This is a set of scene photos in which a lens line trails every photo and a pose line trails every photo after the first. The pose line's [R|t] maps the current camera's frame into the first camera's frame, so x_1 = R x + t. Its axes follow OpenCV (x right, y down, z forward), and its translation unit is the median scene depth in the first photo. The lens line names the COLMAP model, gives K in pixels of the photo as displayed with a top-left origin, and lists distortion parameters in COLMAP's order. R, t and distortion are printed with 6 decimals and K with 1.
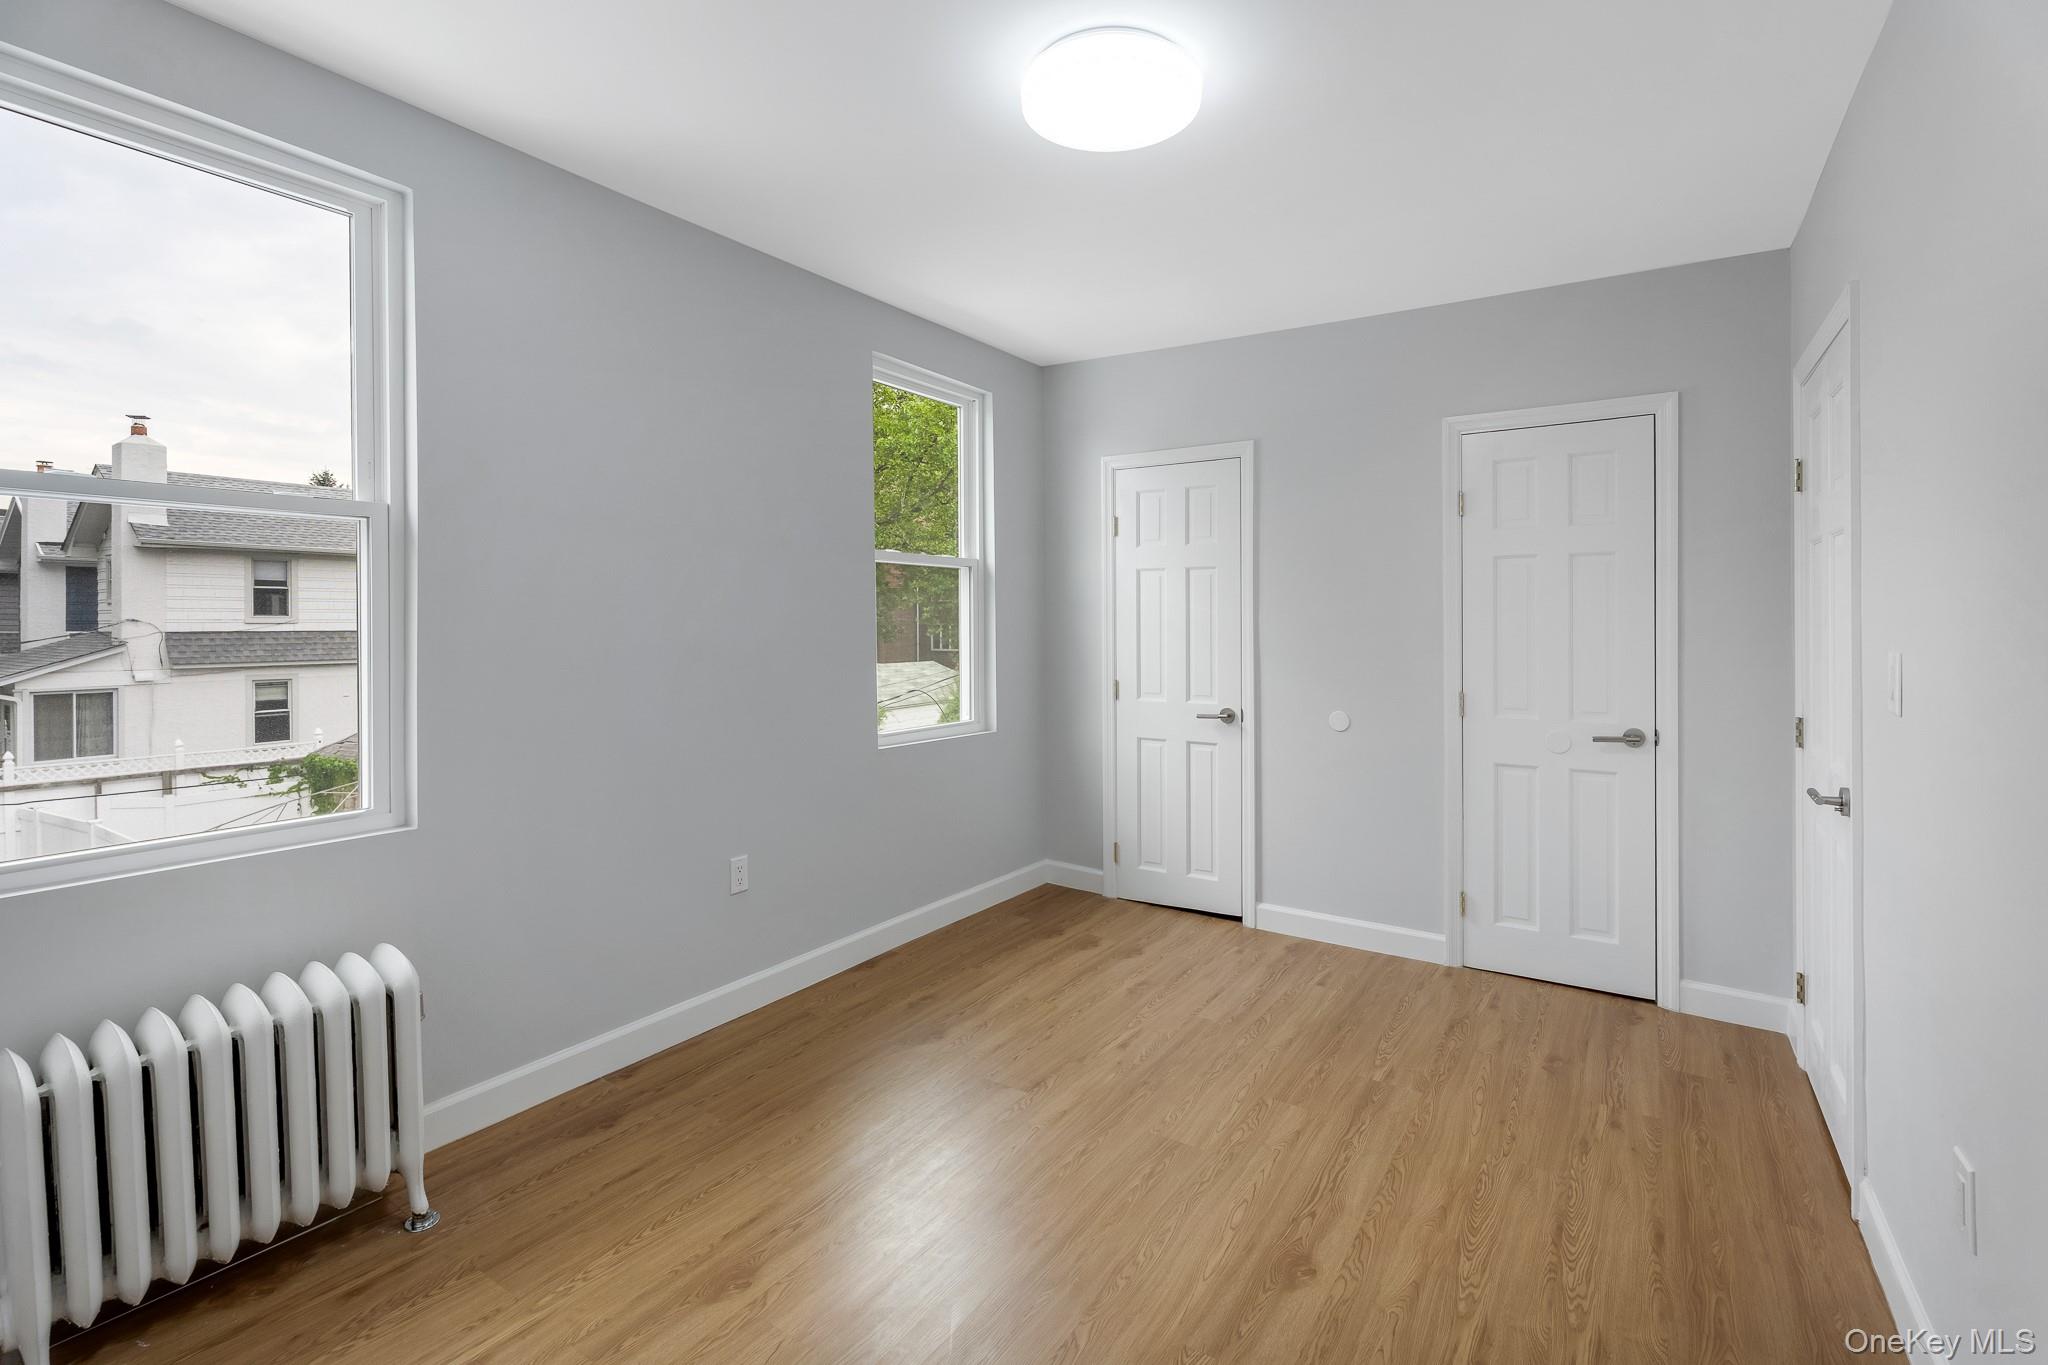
lens RADIAL K [[933.0, 0, 1041.5], [0, 933.0, 630.5], [0, 0, 1]] dist [0.000205, 0.000634]
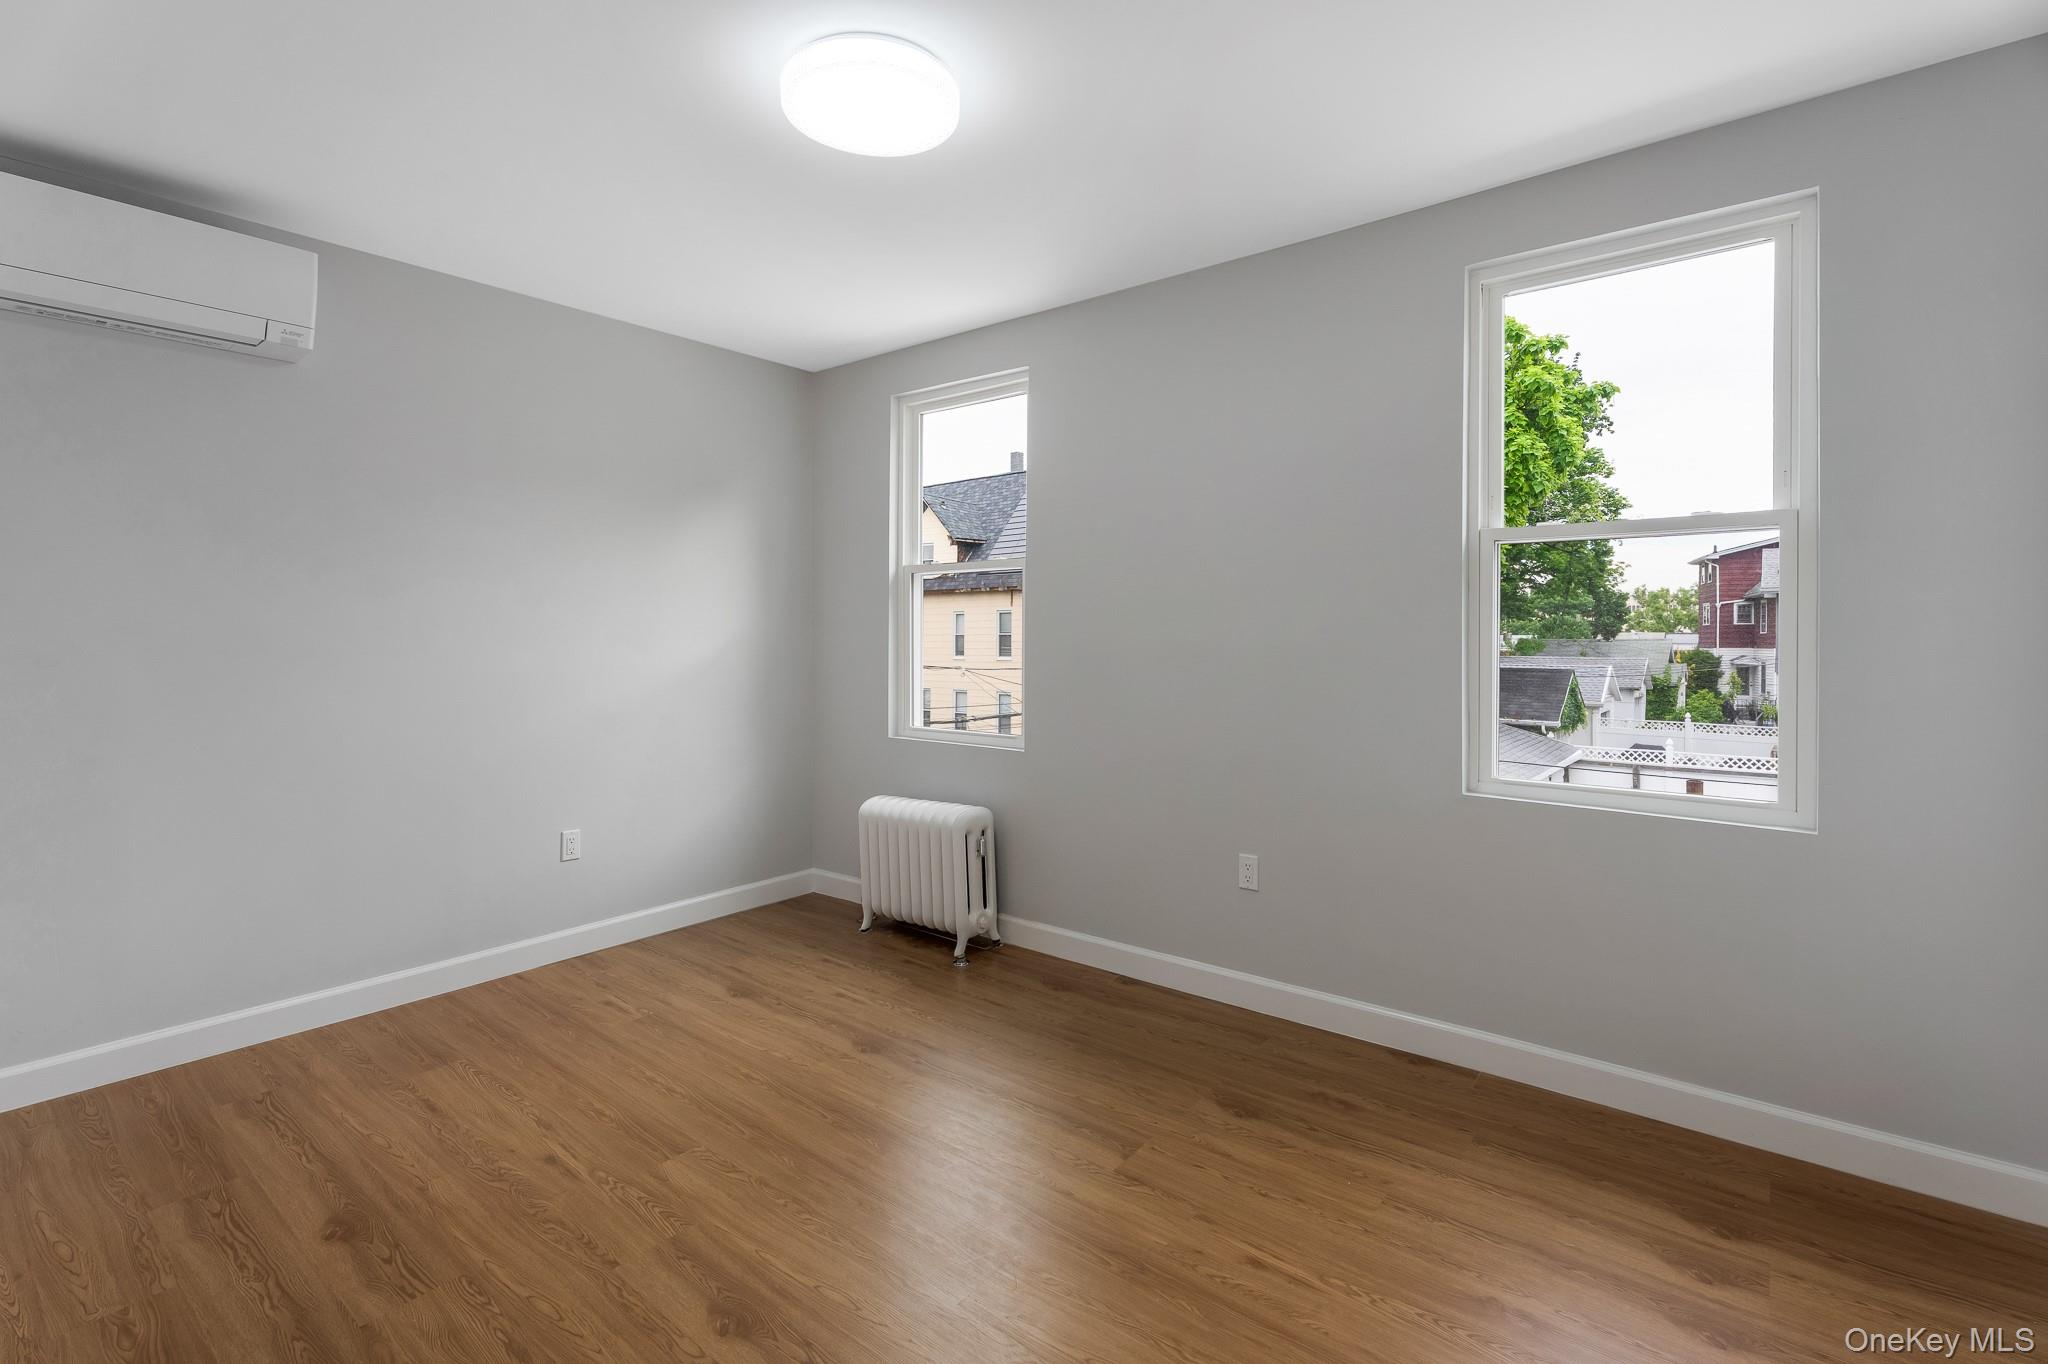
lens RADIAL K [[933.0, 0, 1041.5], [0, 933.0, 630.0], [0, 0, 1]] dist [0.000205, 0.000634]
pose [[-0.096070, -0.002977, -0.995370, 0.761502], [-0.009196, 0.999956, -0.002103, -0.003969], [0.995332, 0.008952, -0.096093, 0.901898]]
